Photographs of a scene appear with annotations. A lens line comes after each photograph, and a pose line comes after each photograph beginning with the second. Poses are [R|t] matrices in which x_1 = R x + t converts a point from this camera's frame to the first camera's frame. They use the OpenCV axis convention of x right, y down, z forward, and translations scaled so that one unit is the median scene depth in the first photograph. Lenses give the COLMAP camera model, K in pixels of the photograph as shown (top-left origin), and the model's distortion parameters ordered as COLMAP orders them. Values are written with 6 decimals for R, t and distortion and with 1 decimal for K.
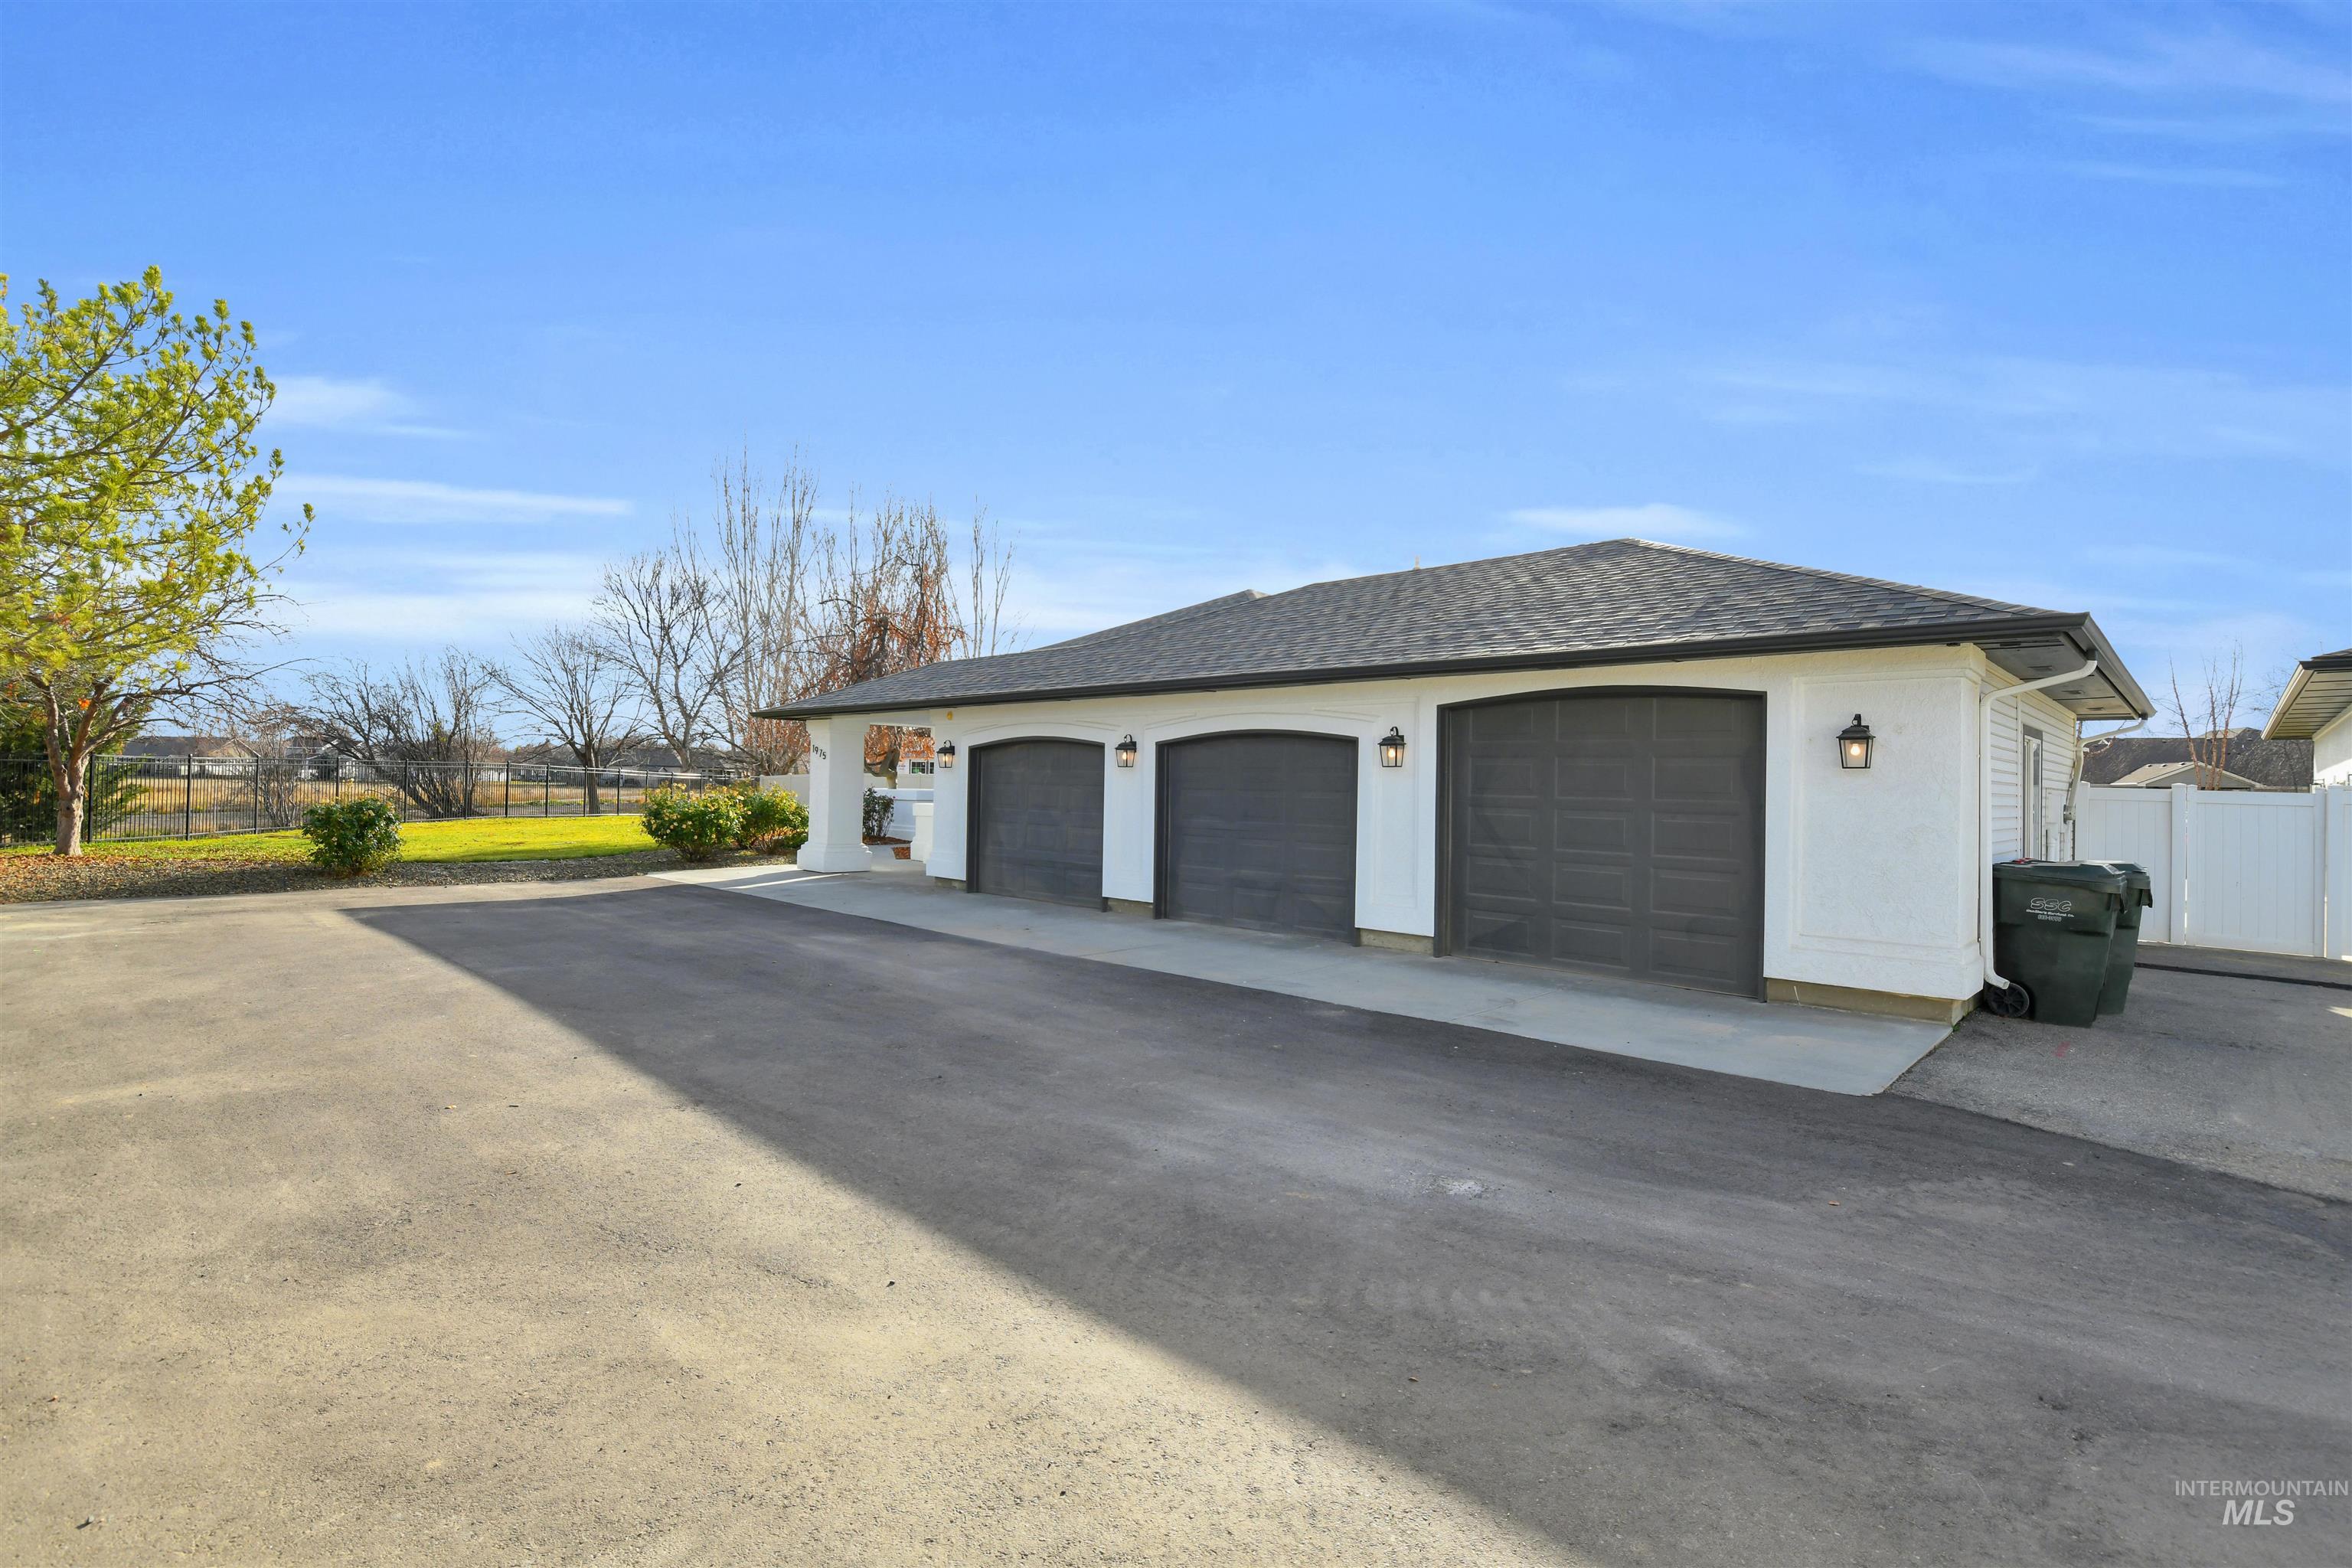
lens RADIAL K [[1130.5, 0, 1166.1], [0, 1130.5, 792.7], [0, 0, 1]] dist [-0.024400, -0.009012]
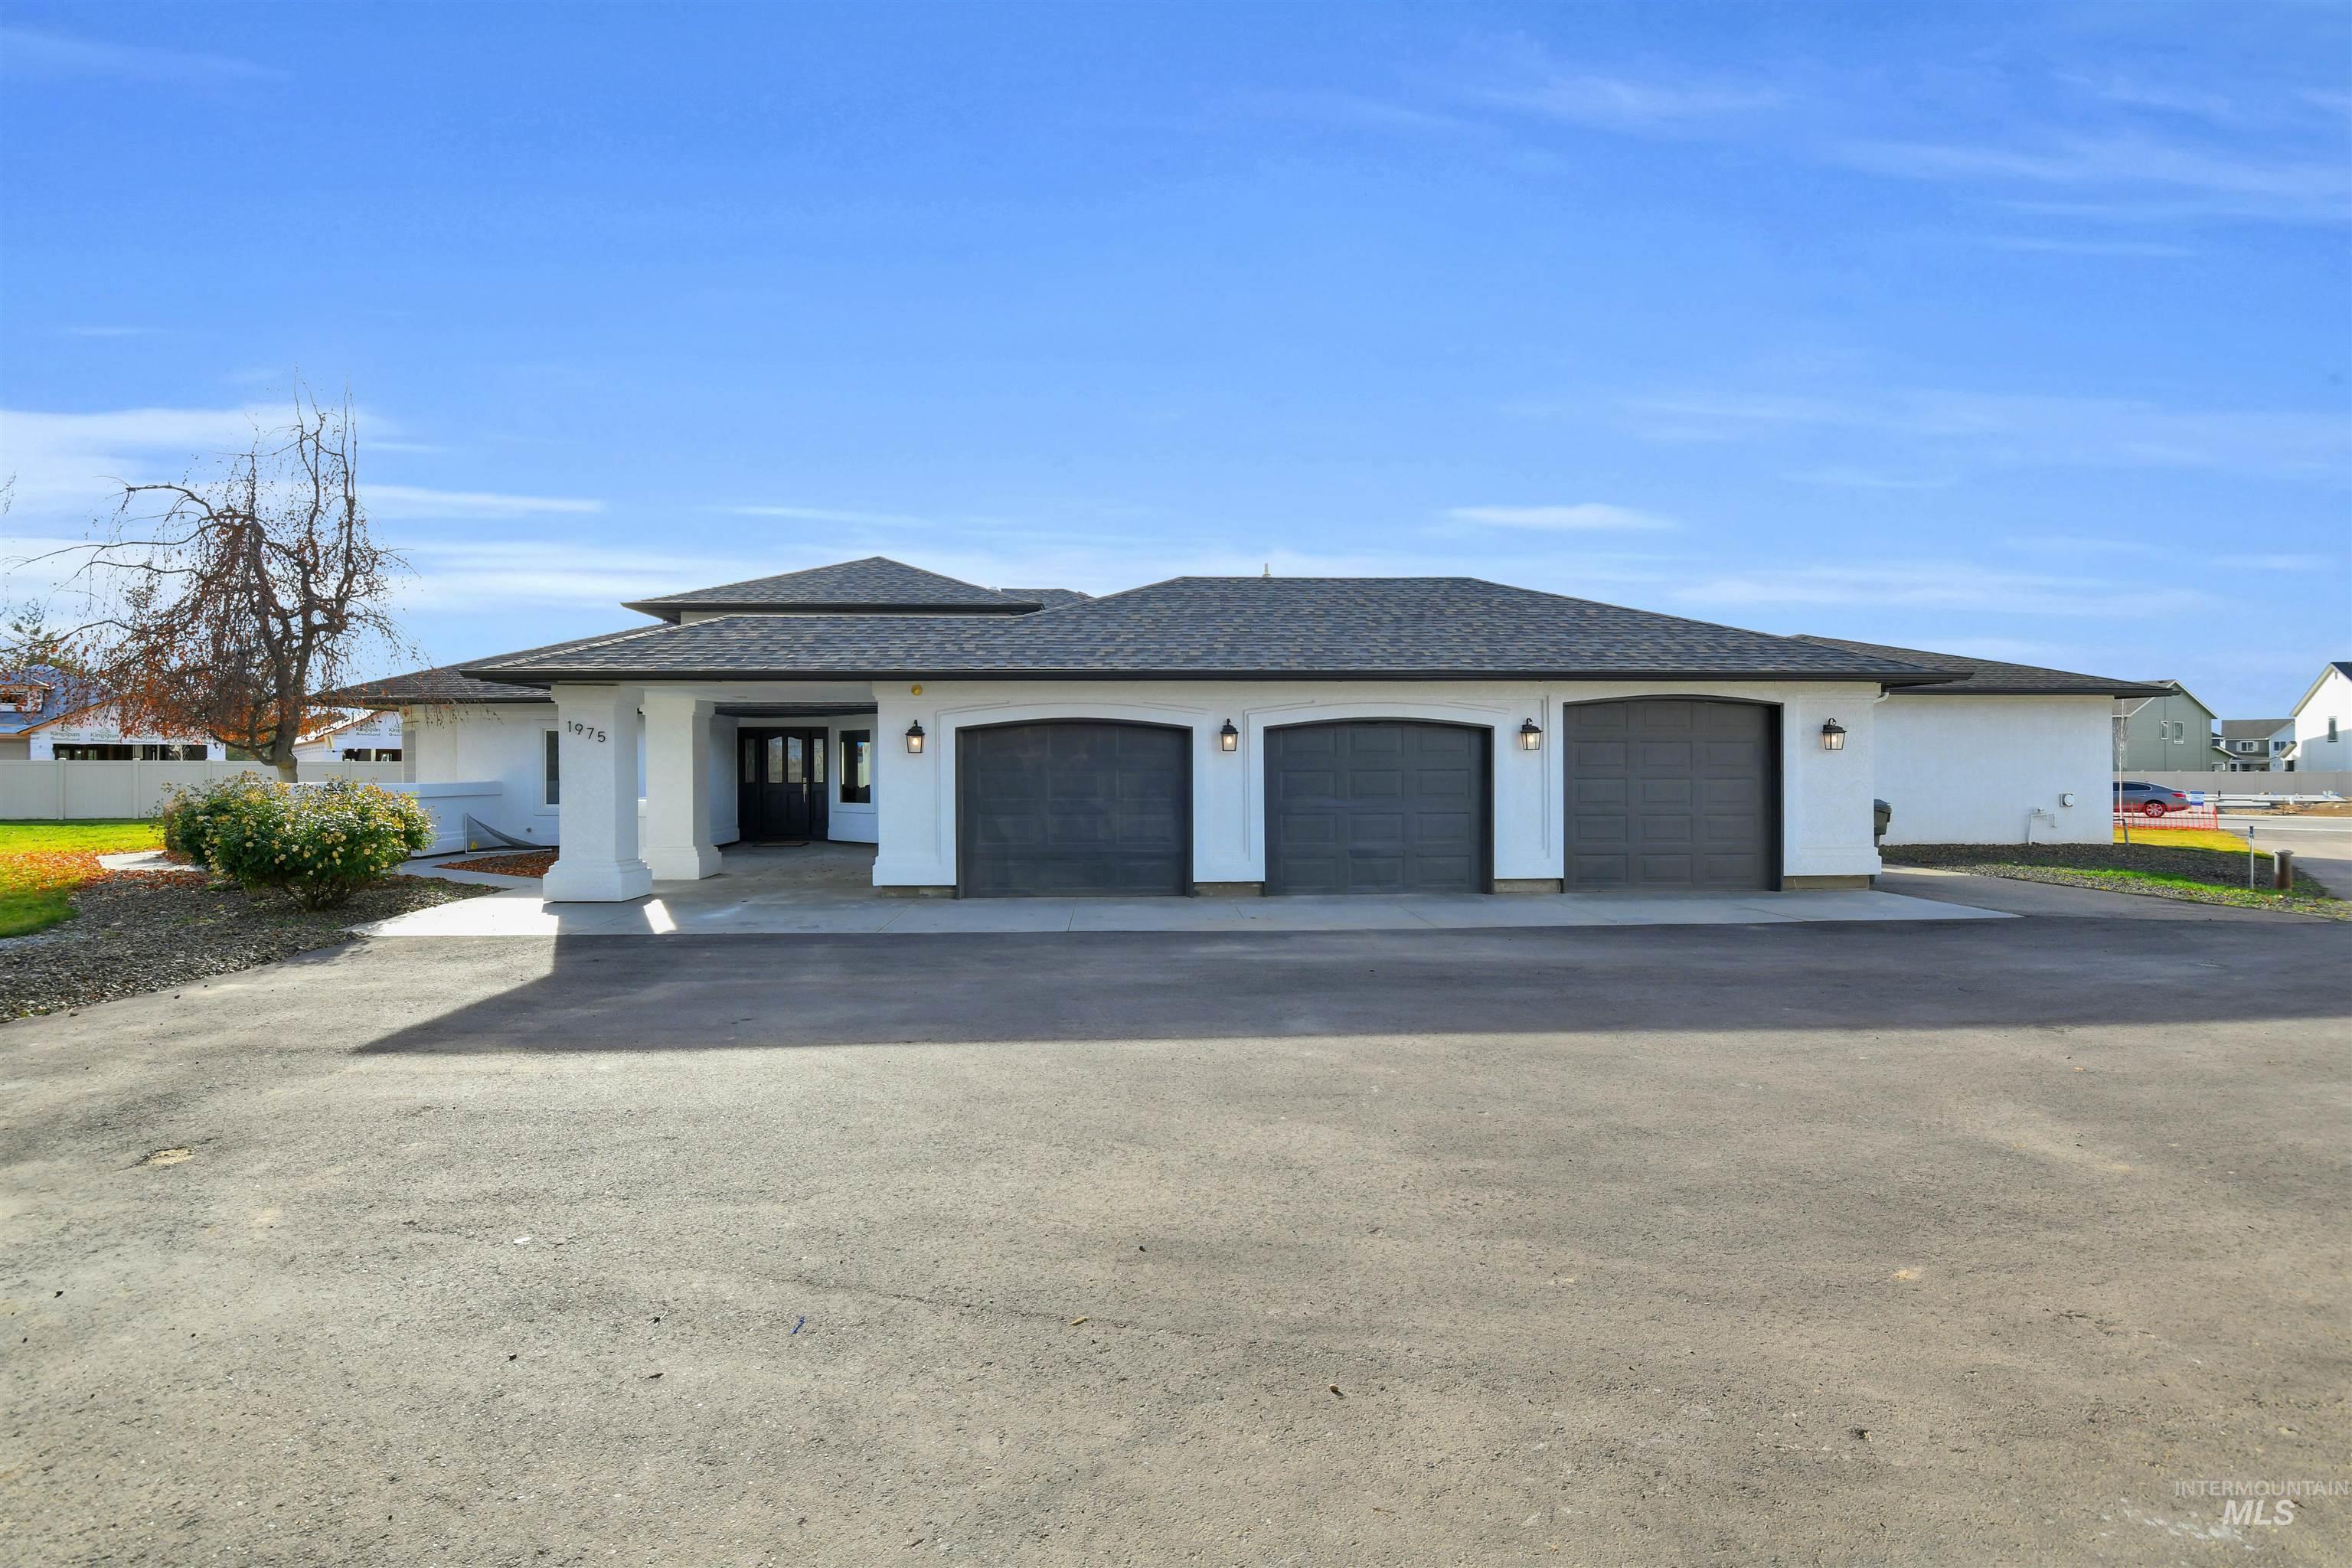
lens RADIAL K [[1130.5, 0, 1165.2], [0, 1130.5, 774.1], [0, 0, 1]] dist [-0.024400, -0.009012]
pose [[0.668350, -0.027463, 0.743340, -0.587432], [0.019650, 0.999621, 0.019263, -0.015939], [-0.743587, 0.001732, 0.668637, 0.257588]]
